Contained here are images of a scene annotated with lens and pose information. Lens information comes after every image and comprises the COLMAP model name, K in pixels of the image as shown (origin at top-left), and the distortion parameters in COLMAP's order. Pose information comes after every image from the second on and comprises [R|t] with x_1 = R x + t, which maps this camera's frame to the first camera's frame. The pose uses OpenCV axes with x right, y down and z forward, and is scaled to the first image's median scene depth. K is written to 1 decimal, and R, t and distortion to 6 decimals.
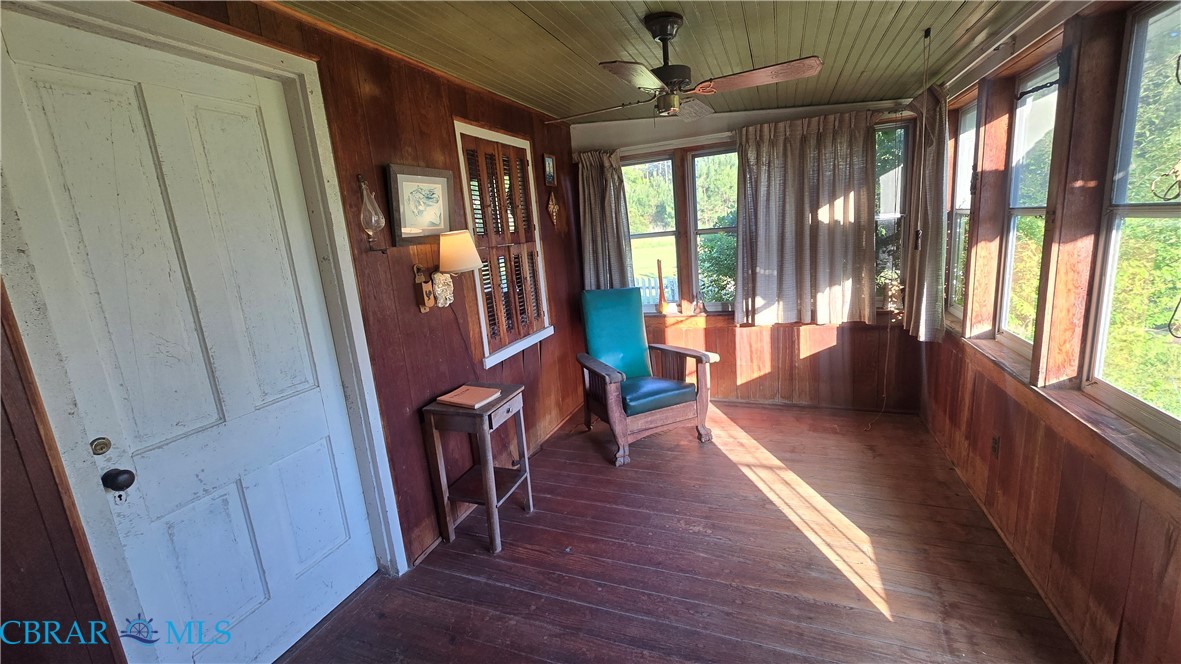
lens RADIAL K [[484.9, 0, 587.7], [0, 484.9, 327.7], [0, 0, 1]] dist [-0.001757, 0.001228]
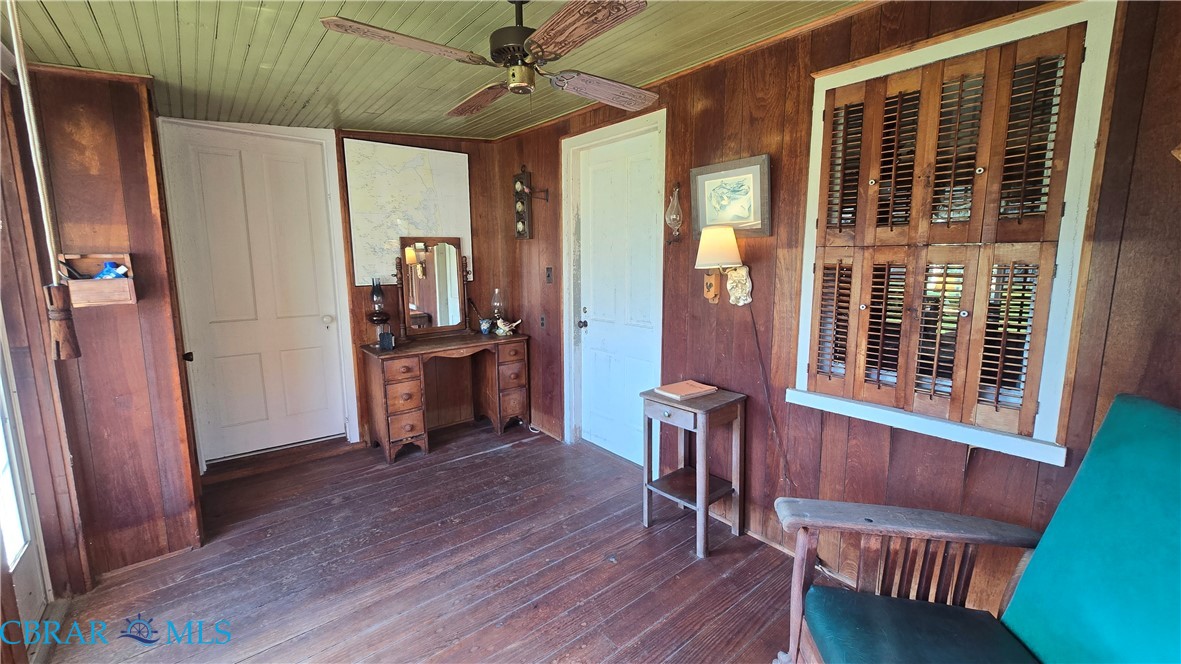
lens RADIAL K [[484.9, 0, 587.7], [0, 484.9, 327.7], [0, 0, 1]] dist [-0.001757, 0.001228]
pose [[-0.495072, 0.210661, -0.842927, 0.705059], [-0.130994, 0.940975, 0.312100, -0.277695], [0.858921, 0.264931, -0.438255, 1.258420]]
